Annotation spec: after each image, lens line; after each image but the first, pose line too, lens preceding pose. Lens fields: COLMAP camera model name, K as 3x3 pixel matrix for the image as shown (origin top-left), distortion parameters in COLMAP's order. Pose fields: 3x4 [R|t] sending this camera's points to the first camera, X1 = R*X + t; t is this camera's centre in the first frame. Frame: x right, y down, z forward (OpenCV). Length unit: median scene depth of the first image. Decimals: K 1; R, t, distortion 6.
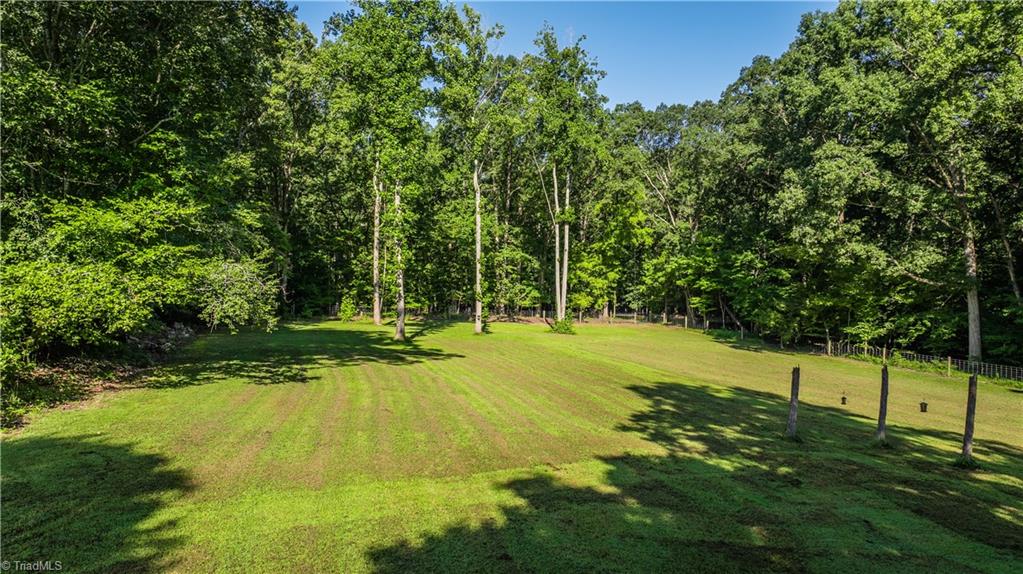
lens RADIAL K [[730.2, 0, 503.0], [0, 730.2, 289.7], [0, 0, 1]] dist [-0.019601, -0.001495]
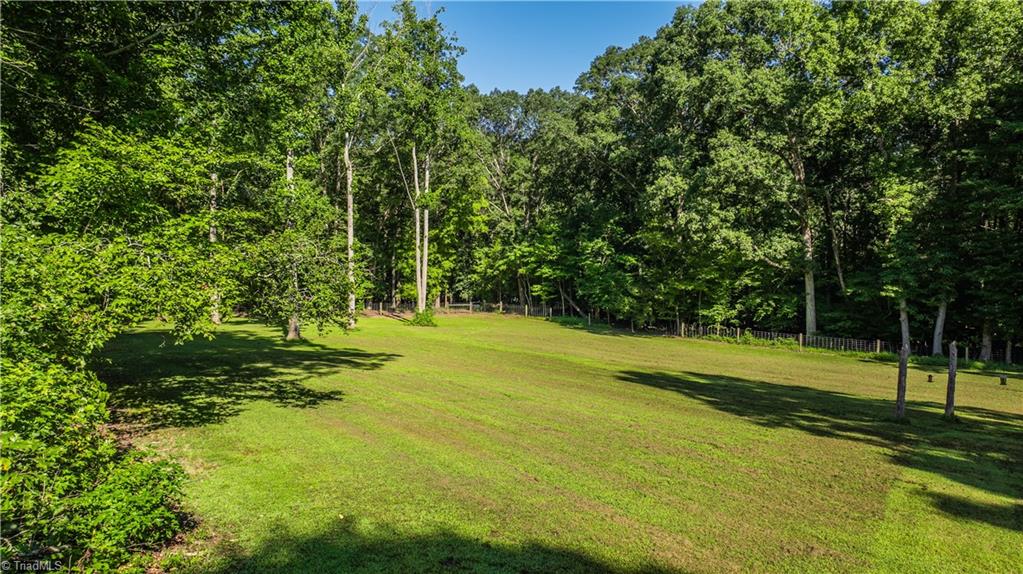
lens RADIAL K [[730.2, 0, 503.0], [0, 730.2, 289.7], [0, 0, 1]] dist [-0.019601, -0.001495]
pose [[0.940049, -0.019978, 0.340453, -0.141733], [0.016443, 0.999777, 0.013266, 0.003140], [-0.340642, -0.006873, 0.940168, 0.088818]]
